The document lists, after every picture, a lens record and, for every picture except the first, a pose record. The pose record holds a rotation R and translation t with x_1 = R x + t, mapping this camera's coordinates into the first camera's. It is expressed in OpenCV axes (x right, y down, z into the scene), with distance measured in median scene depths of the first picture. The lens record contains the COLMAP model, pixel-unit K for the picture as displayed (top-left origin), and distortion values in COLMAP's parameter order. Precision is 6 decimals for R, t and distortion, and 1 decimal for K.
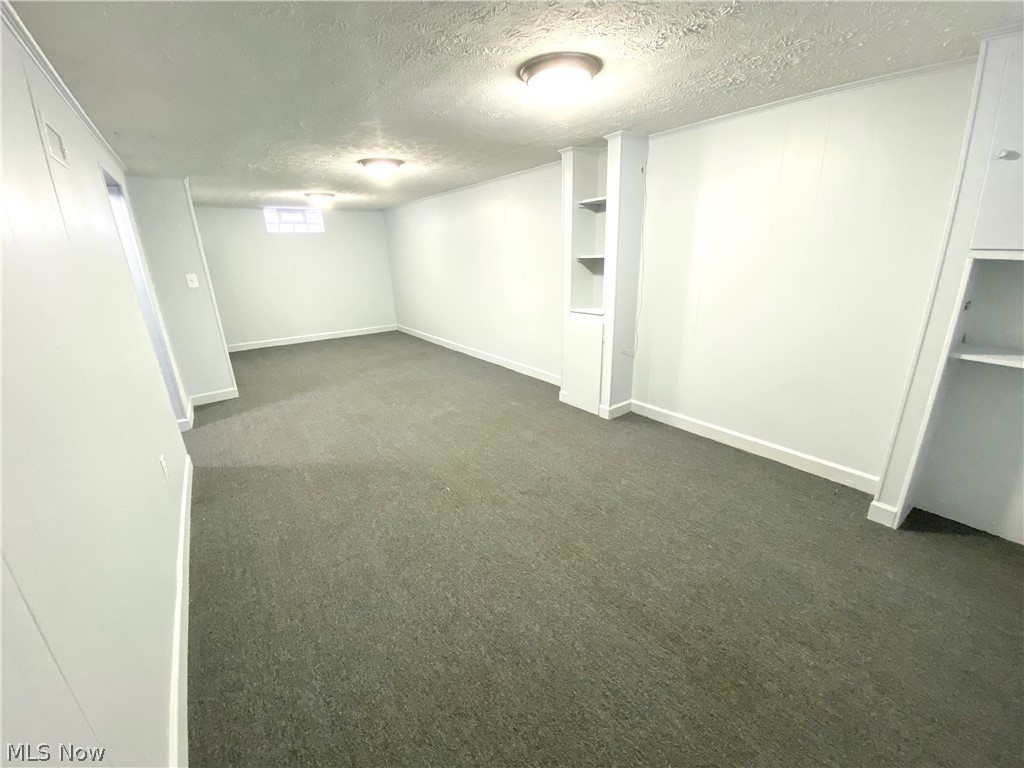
lens RADIAL K [[419.5, 0, 510.8], [0, 419.5, 386.5], [0, 0, 1]] dist [0.003582, -0.005321]
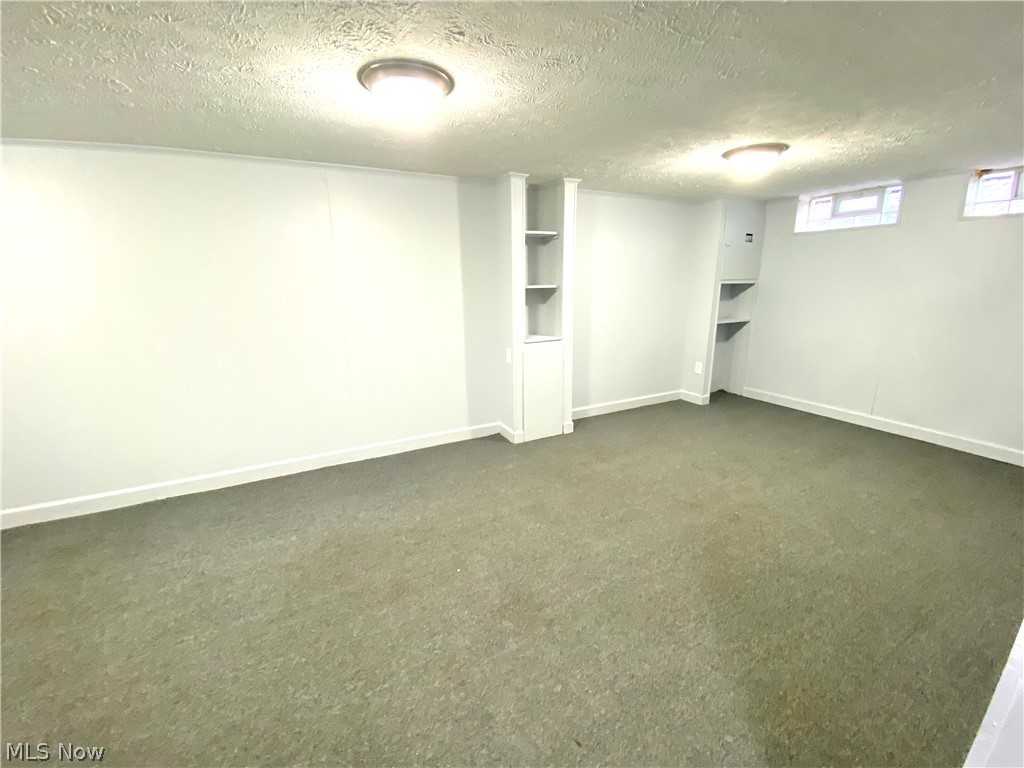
lens RADIAL K [[419.5, 0, 510.7], [0, 419.5, 380.8], [0, 0, 1]] dist [0.003582, -0.005321]
pose [[0.145140, -0.202307, 0.968507, -0.845120], [0.314313, 0.937594, 0.148747, -0.267013], [-0.938159, 0.282826, 0.199670, 0.926478]]
